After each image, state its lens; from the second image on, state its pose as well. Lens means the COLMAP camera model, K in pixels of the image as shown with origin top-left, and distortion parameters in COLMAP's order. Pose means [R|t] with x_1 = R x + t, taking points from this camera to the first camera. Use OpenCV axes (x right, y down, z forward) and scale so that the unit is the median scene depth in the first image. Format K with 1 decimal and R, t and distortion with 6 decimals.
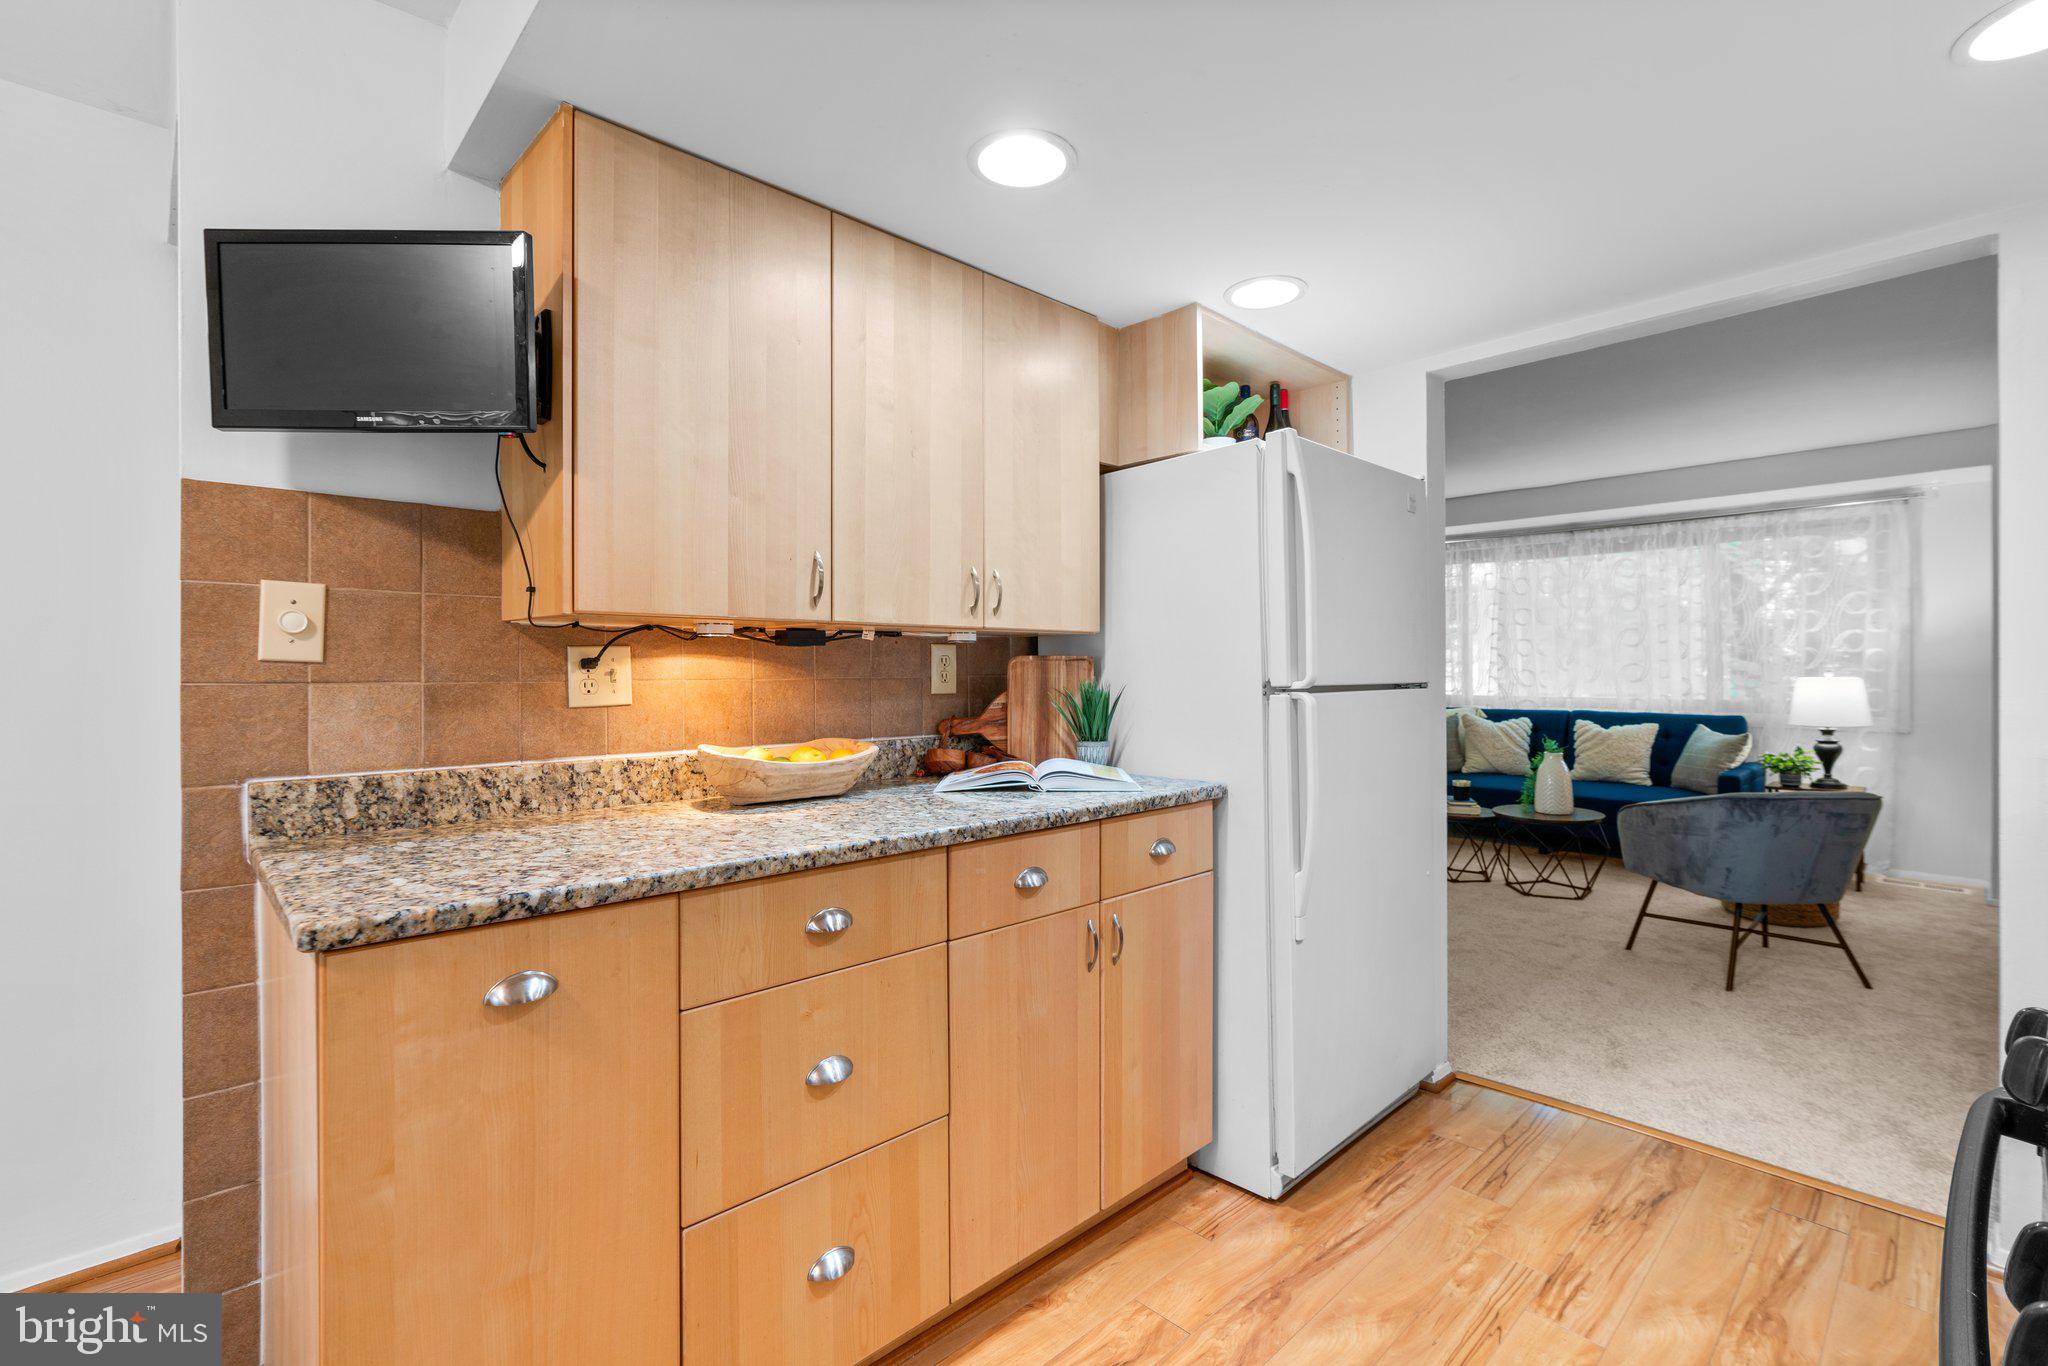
lens RADIAL K [[921.5, 0, 1014.1], [0, 921.5, 670.1], [0, 0, 1]] dist [-0.012192, 0.006252]
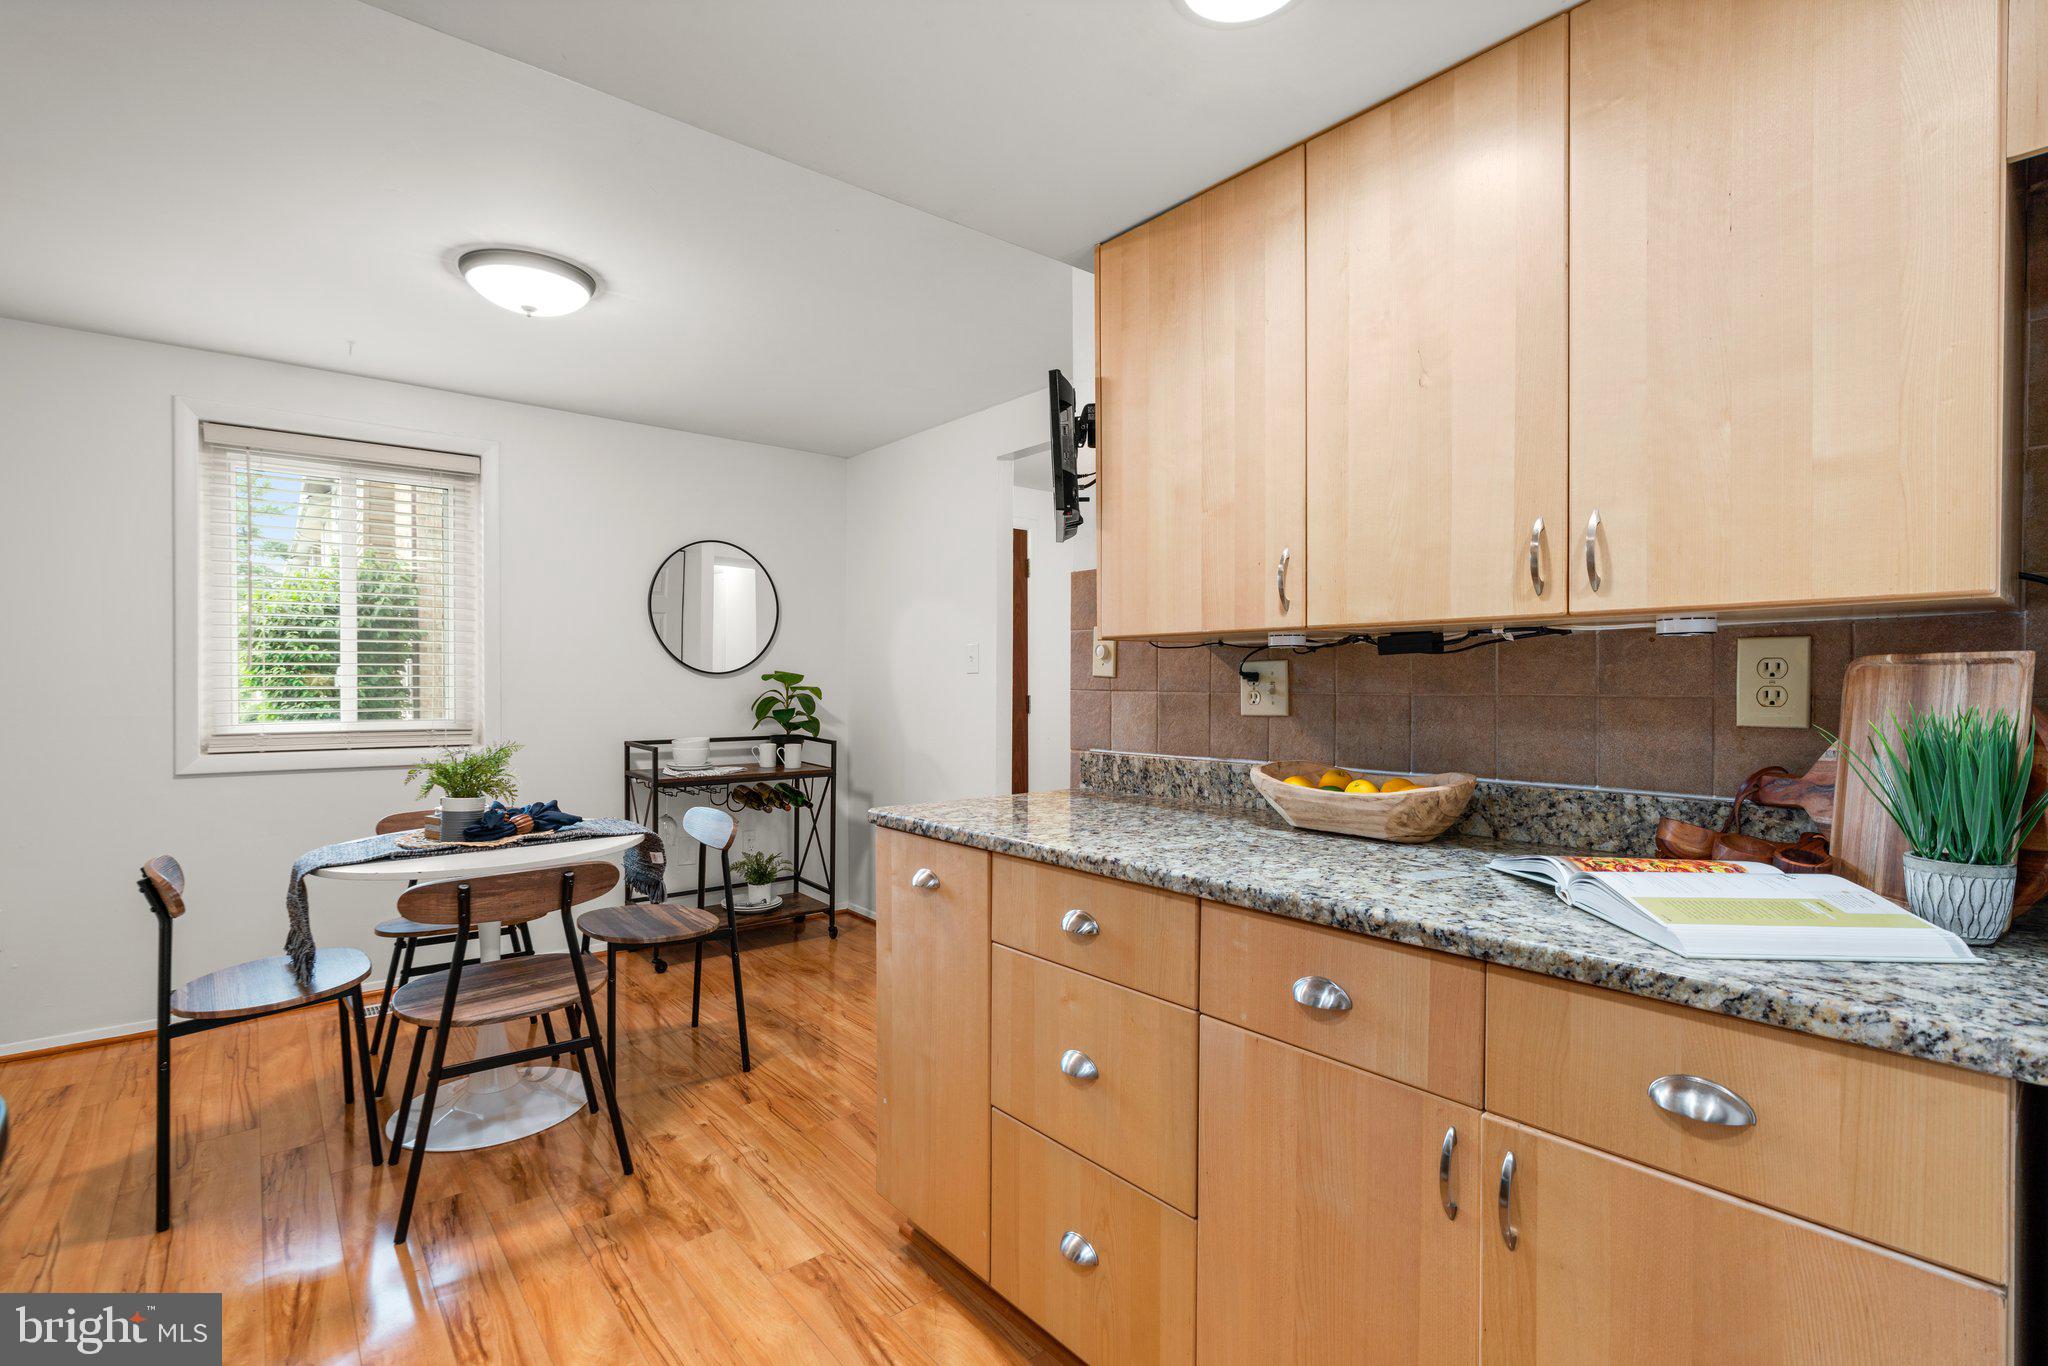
lens RADIAL K [[921.5, 0, 1007.4], [0, 921.5, 692.6], [0, 0, 1]] dist [-0.012192, 0.006252]
pose [[-0.070101, 0.012928, -0.997456, 0.535511], [-0.000166, 0.999916, 0.012972, -0.002255], [0.997540, 0.001075, -0.070093, 0.624015]]
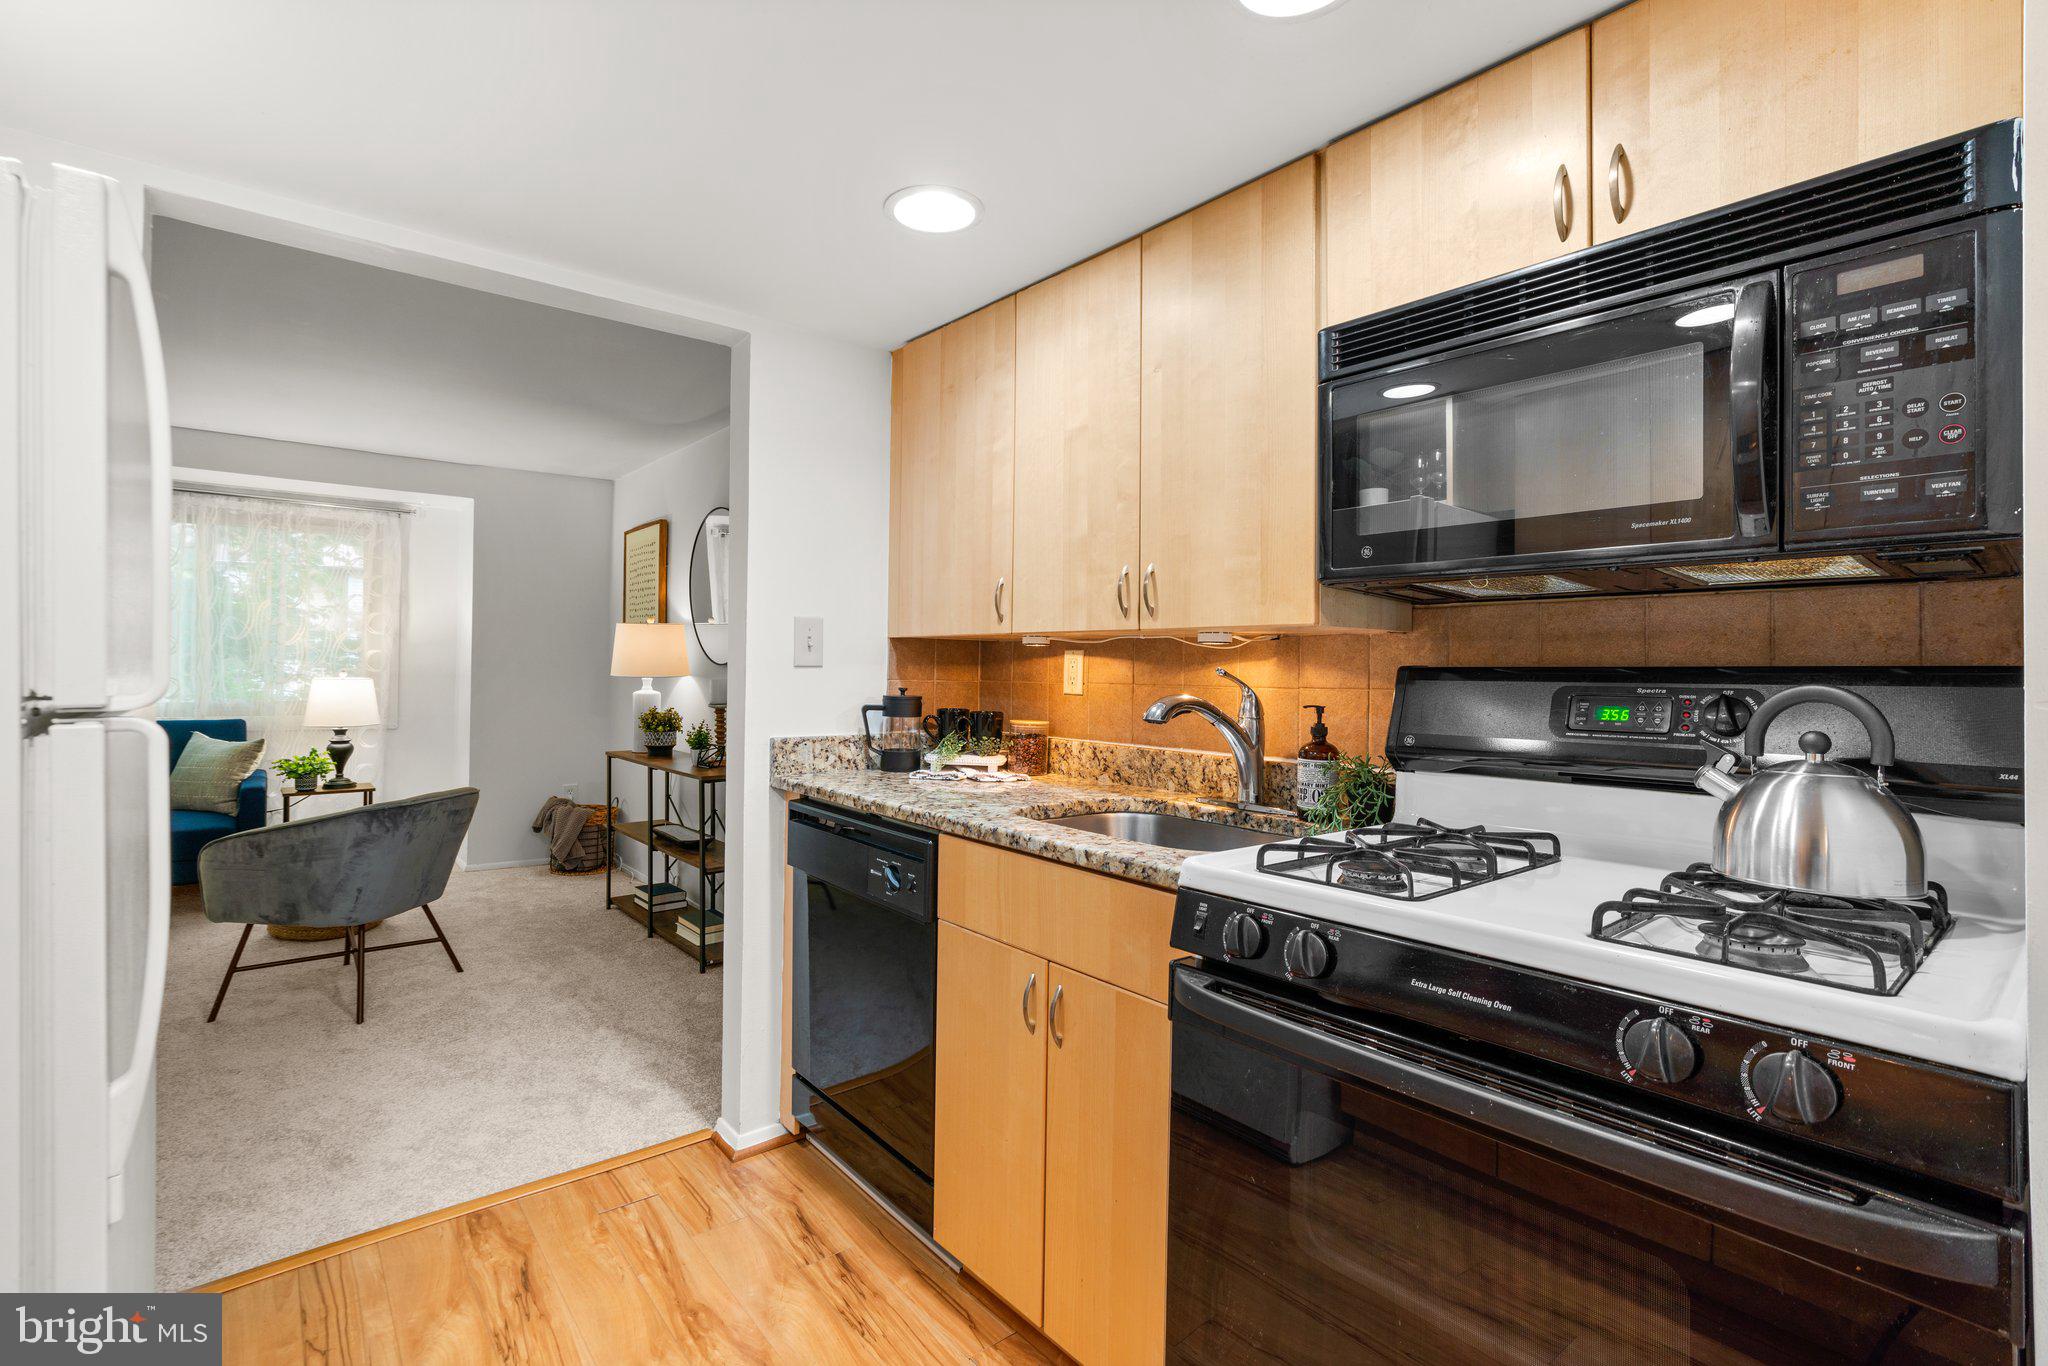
lens RADIAL K [[921.5, 0, 1014.3], [0, 921.5, 659.2], [0, 0, 1]] dist [-0.012192, 0.006252]
pose [[0.067638, 0.019118, 0.997527, -0.138704], [-0.011336, 0.999767, -0.018393, -0.003597], [-0.997646, -0.010064, 0.067839, 0.443832]]
